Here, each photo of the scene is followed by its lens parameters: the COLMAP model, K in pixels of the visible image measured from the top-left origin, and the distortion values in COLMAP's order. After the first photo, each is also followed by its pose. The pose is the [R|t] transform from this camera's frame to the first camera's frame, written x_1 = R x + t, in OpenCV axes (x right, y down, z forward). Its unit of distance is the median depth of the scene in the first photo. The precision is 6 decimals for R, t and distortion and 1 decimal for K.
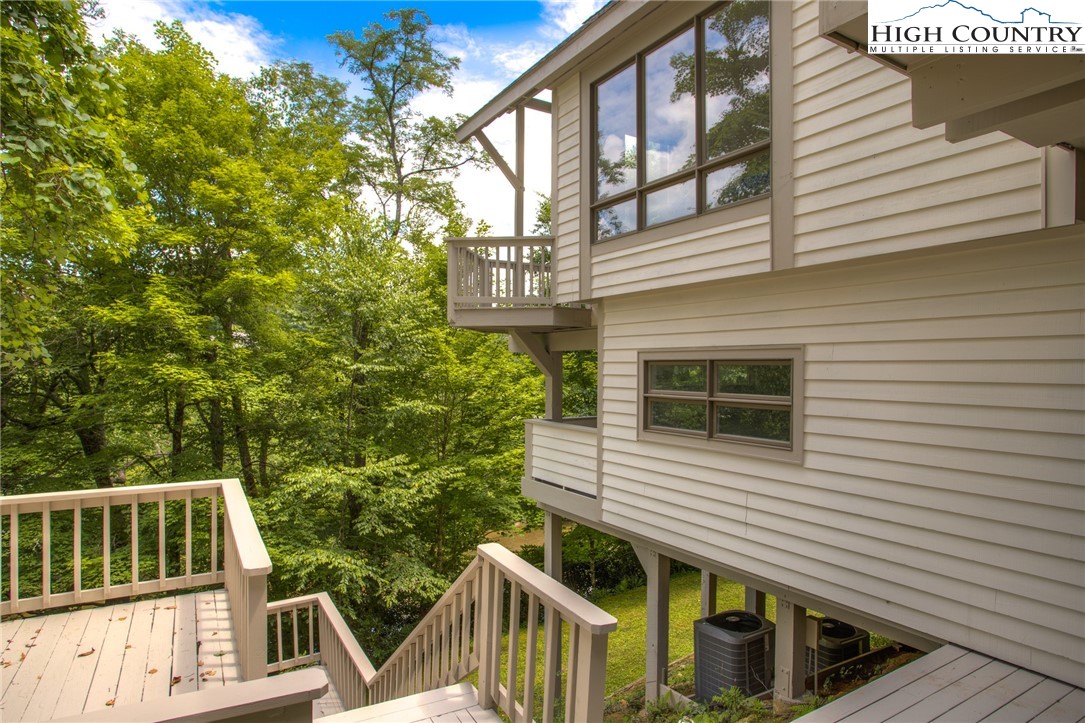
lens RADIAL K [[601.0, 0, 515.6], [0, 601.0, 368.4], [0, 0, 1]] dist [-0.073871, 0.037869]
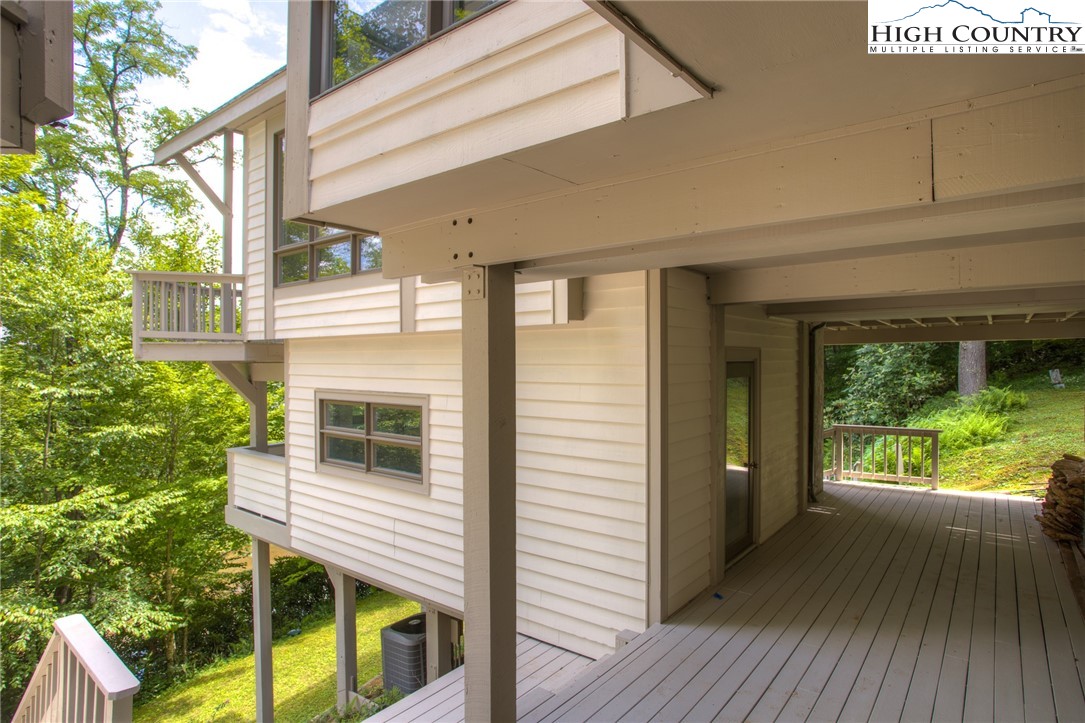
lens RADIAL K [[594.6, 0, 525.7], [0, 594.6, 357.5], [0, 0, 1]] dist [-0.063315, 0.035242]
pose [[0.933499, -0.011285, 0.358402, 0.097419], [0.012518, 0.999921, -0.001121, -0.044823], [-0.358361, 0.005533, 0.933567, -0.075282]]
